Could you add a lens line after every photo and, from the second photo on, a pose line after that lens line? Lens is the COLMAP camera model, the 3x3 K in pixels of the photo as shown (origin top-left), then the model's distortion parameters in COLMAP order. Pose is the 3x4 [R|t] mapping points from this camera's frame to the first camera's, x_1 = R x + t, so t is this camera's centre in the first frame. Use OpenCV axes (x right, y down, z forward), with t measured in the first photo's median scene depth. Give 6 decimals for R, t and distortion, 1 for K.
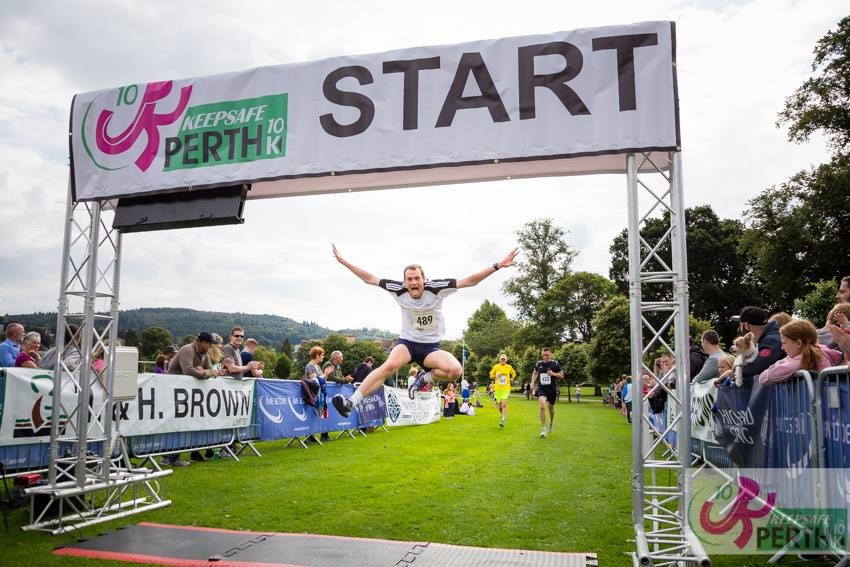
lens RADIAL K [[768.0, 0, 425.0], [0, 768.0, 283.5], [0, 0, 1]] dist [-0.170104, 0.139906]
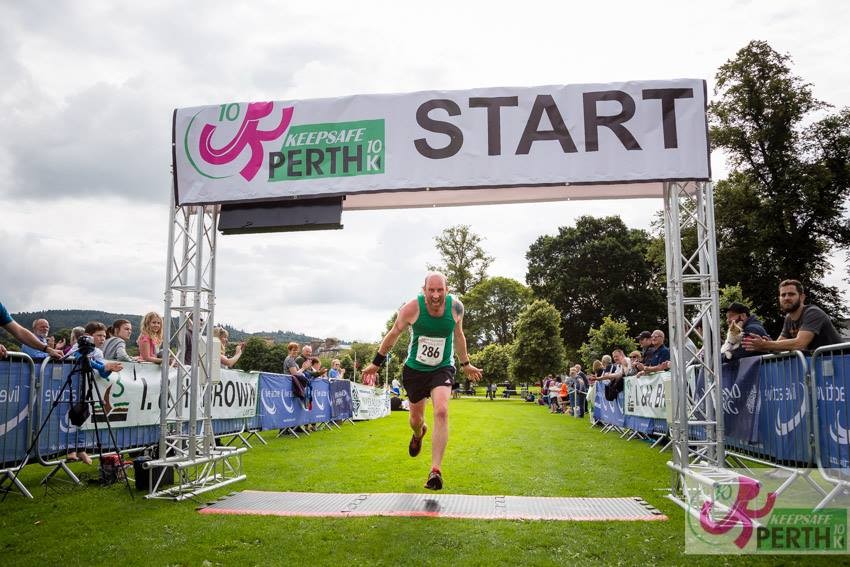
lens RADIAL K [[768.0, 0, 425.0], [0, 768.0, 283.5], [0, 0, 1]] dist [-0.170104, 0.139906]
pose [[0.989878, 0.009575, 0.141598, -0.270036], [-0.008699, 0.999939, -0.006803, 0.011183], [-0.141654, 0.005502, 0.989901, -0.172496]]
